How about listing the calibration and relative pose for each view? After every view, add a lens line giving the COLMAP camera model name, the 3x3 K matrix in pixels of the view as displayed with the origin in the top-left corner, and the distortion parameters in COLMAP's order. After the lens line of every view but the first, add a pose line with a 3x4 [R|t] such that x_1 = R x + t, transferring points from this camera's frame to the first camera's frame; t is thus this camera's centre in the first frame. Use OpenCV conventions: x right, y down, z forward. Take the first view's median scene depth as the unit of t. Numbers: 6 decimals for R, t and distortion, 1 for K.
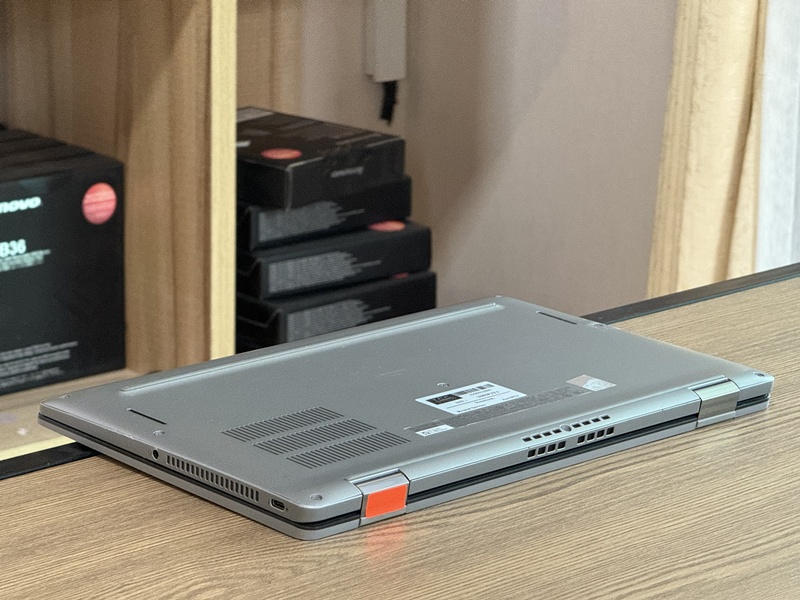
lens RADIAL K [[2943.5, 0, 400.0], [0, 2943.5, 300.0], [0, 0, 1]] dist [0.222519, -2.299524]
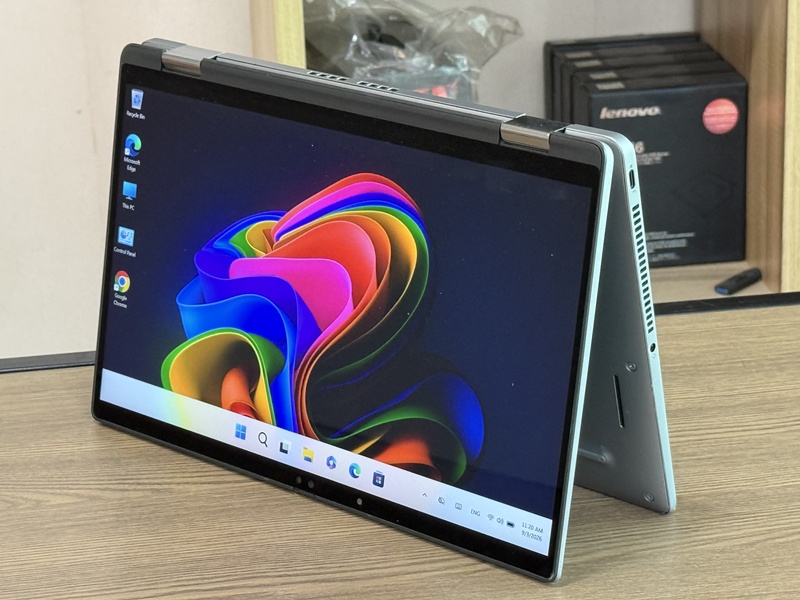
lens RADIAL K [[2341.6, 0, 400.0], [0, 2341.6, 300.0], [0, 0, 1]] dist [0.019101, -1.816657]
pose [[0.782726, 0.153838, -0.603053, 0.368522], [-0.091394, 0.986876, 0.133127, -0.073848], [0.615619, -0.049087, 0.786514, 0.212608]]
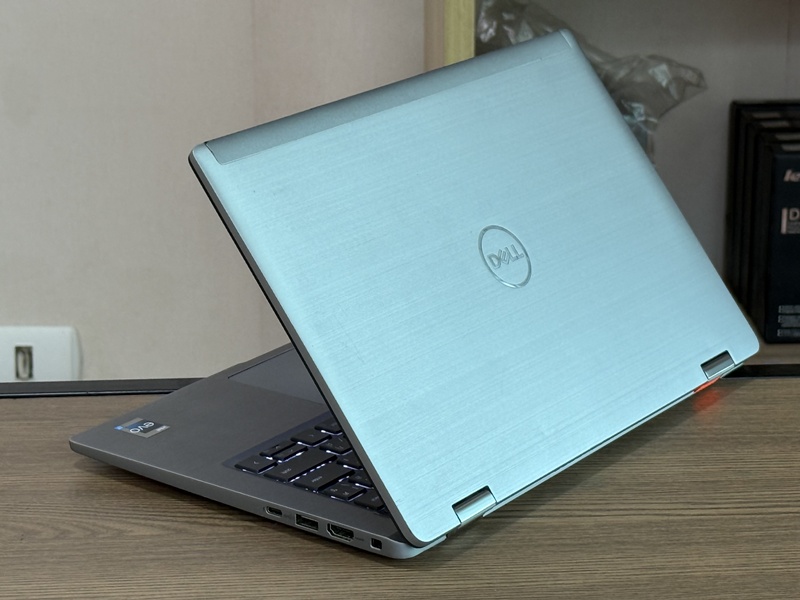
lens RADIAL K [[2307.4, 0, 400.0], [0, 2307.4, 300.0], [0, 0, 1]] dist [-0.062943, -0.993085]
pose [[0.716664, 0.174860, -0.675142, 0.346760], [-0.139489, 0.984437, 0.106898, -0.056761], [0.683327, 0.017565, 0.729901, 0.267815]]
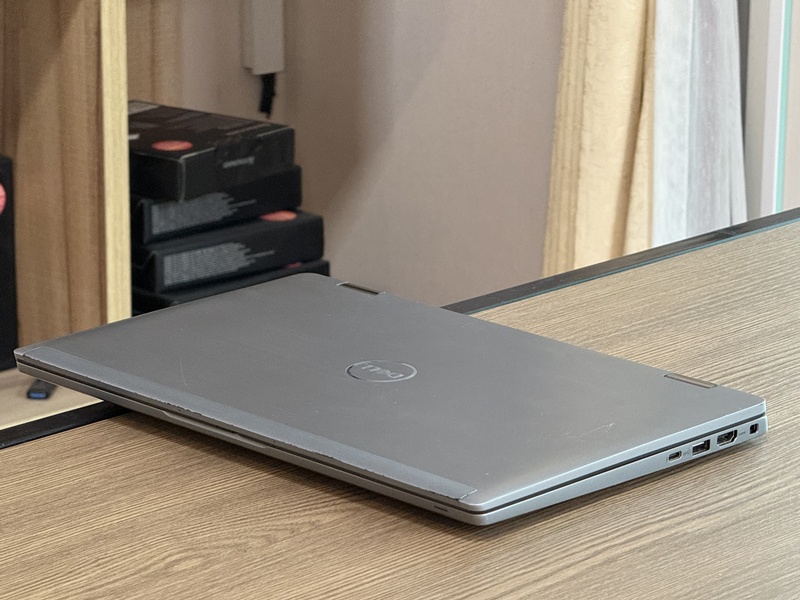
lens RADIAL K [[2943.5, 0, 400.0], [0, 2943.5, 300.0], [0, 0, 1]] dist [0.222519, -2.299524]
pose [[0.997083, -0.029766, 0.070276, -0.036128], [0.030282, 0.999522, -0.006291, 0.011435], [-0.070055, 0.008401, 0.997508, 0.001777]]
